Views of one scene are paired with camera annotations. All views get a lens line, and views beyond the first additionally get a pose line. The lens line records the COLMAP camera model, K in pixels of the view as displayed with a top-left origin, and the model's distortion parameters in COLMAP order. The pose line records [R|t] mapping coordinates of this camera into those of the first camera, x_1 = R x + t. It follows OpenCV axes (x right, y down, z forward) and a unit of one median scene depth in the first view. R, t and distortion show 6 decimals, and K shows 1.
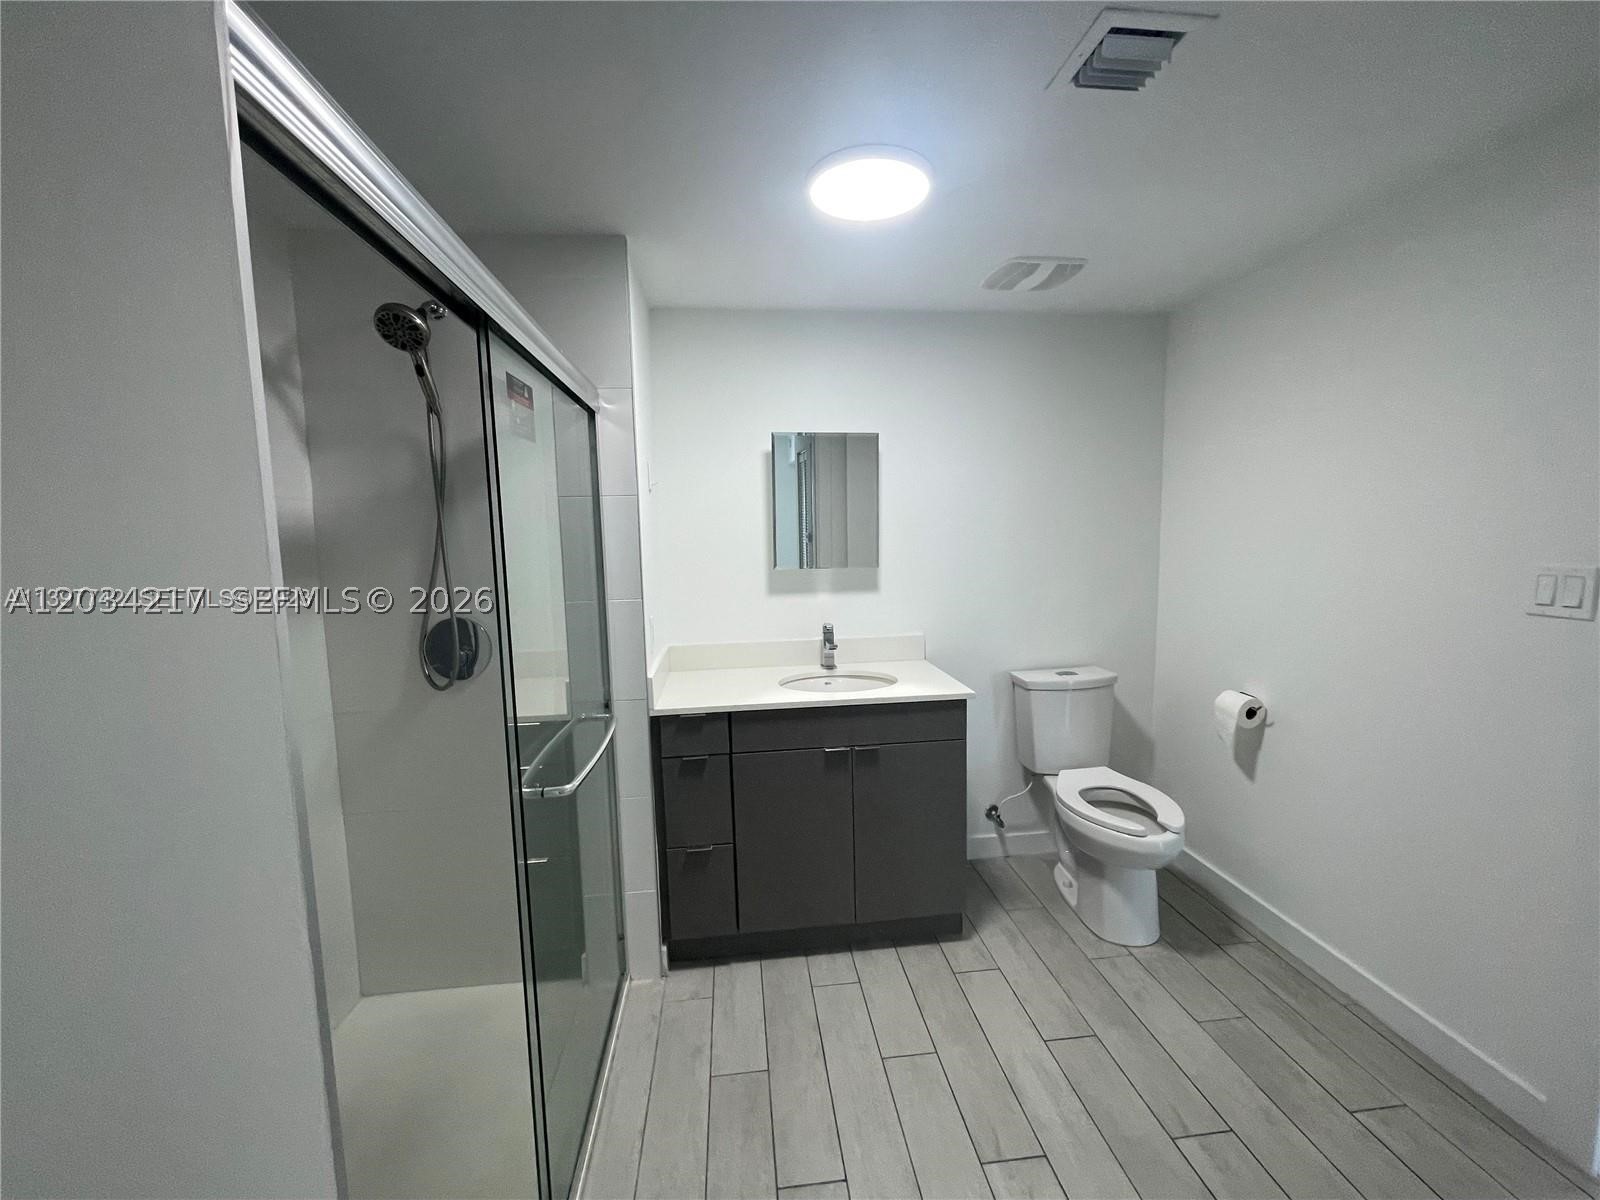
lens RADIAL K [[659.0, 0, 806.7], [0, 659.0, 598.1], [0, 0, 1]] dist [-0.001350, -0.000453]
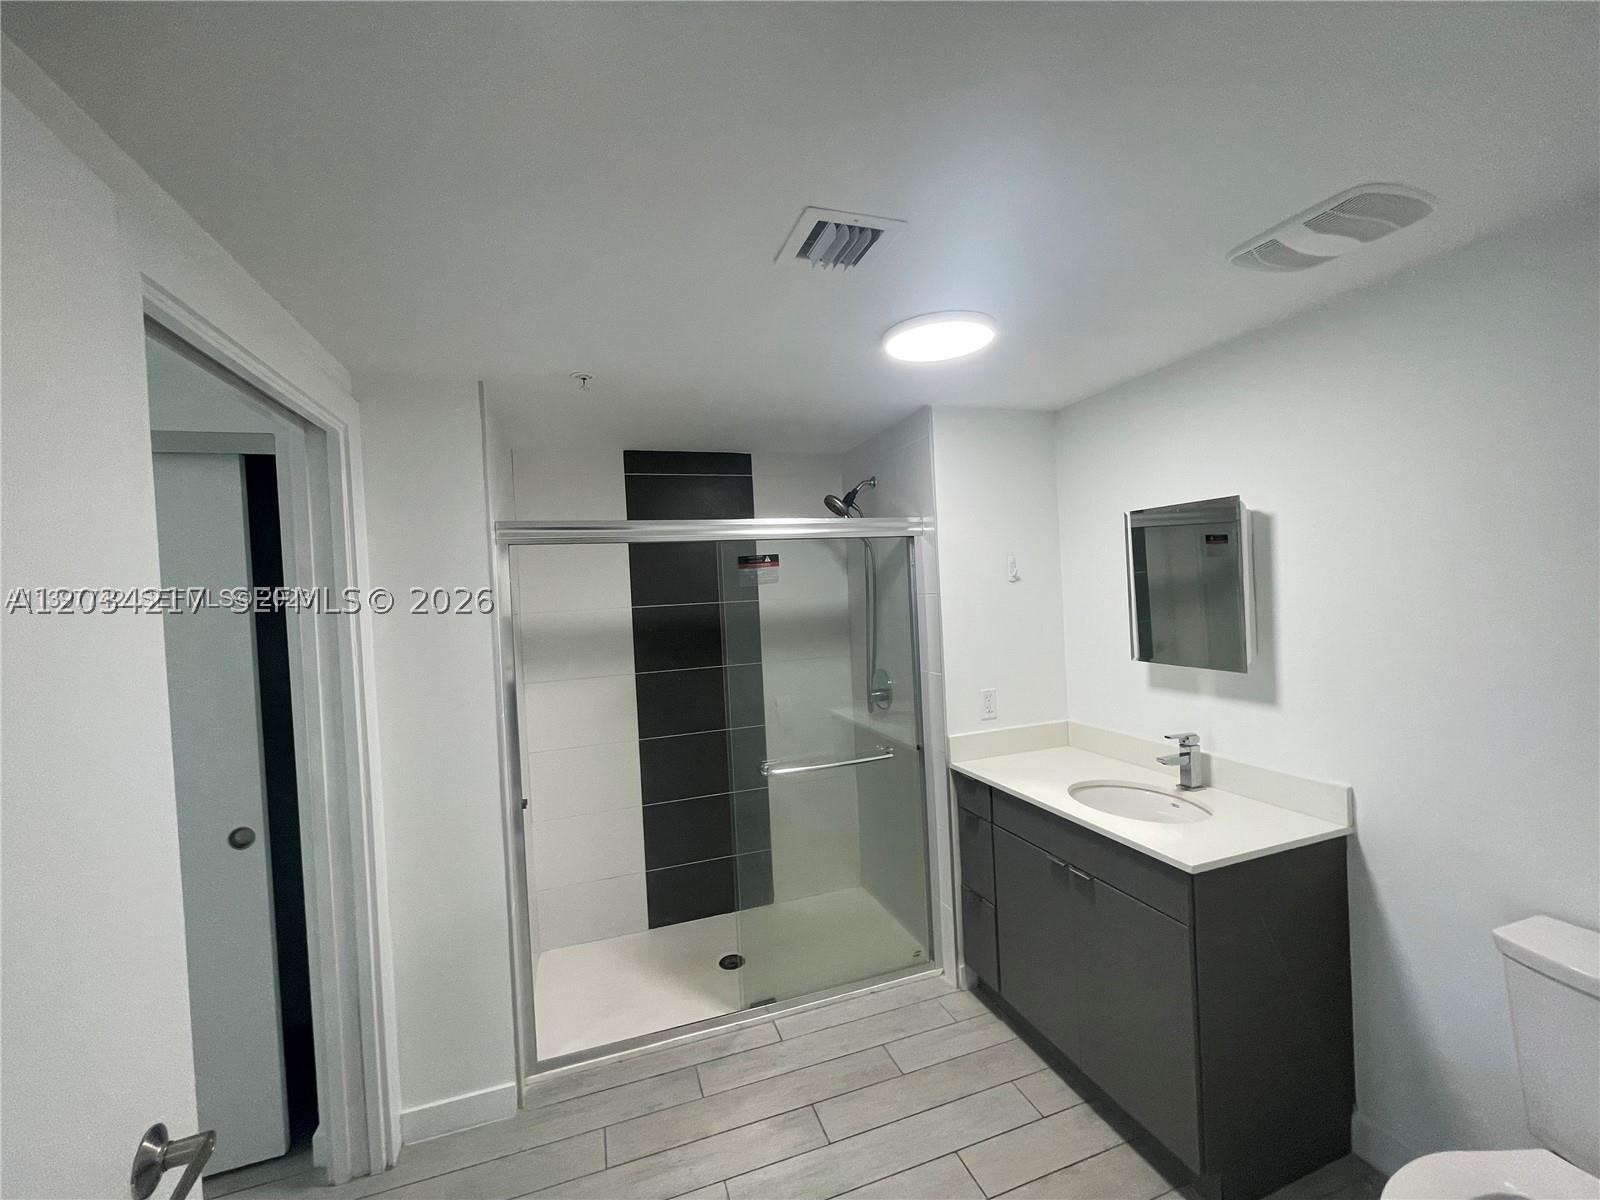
lens RADIAL K [[659.0, 0, 805.6], [0, 659.0, 602.3], [0, 0, 1]] dist [-0.001350, -0.000453]
pose [[0.217438, 0.028432, -0.975660, 0.871424], [-0.053248, 0.998433, 0.017229, -0.136121], [0.974621, 0.048206, 0.218611, 0.420483]]
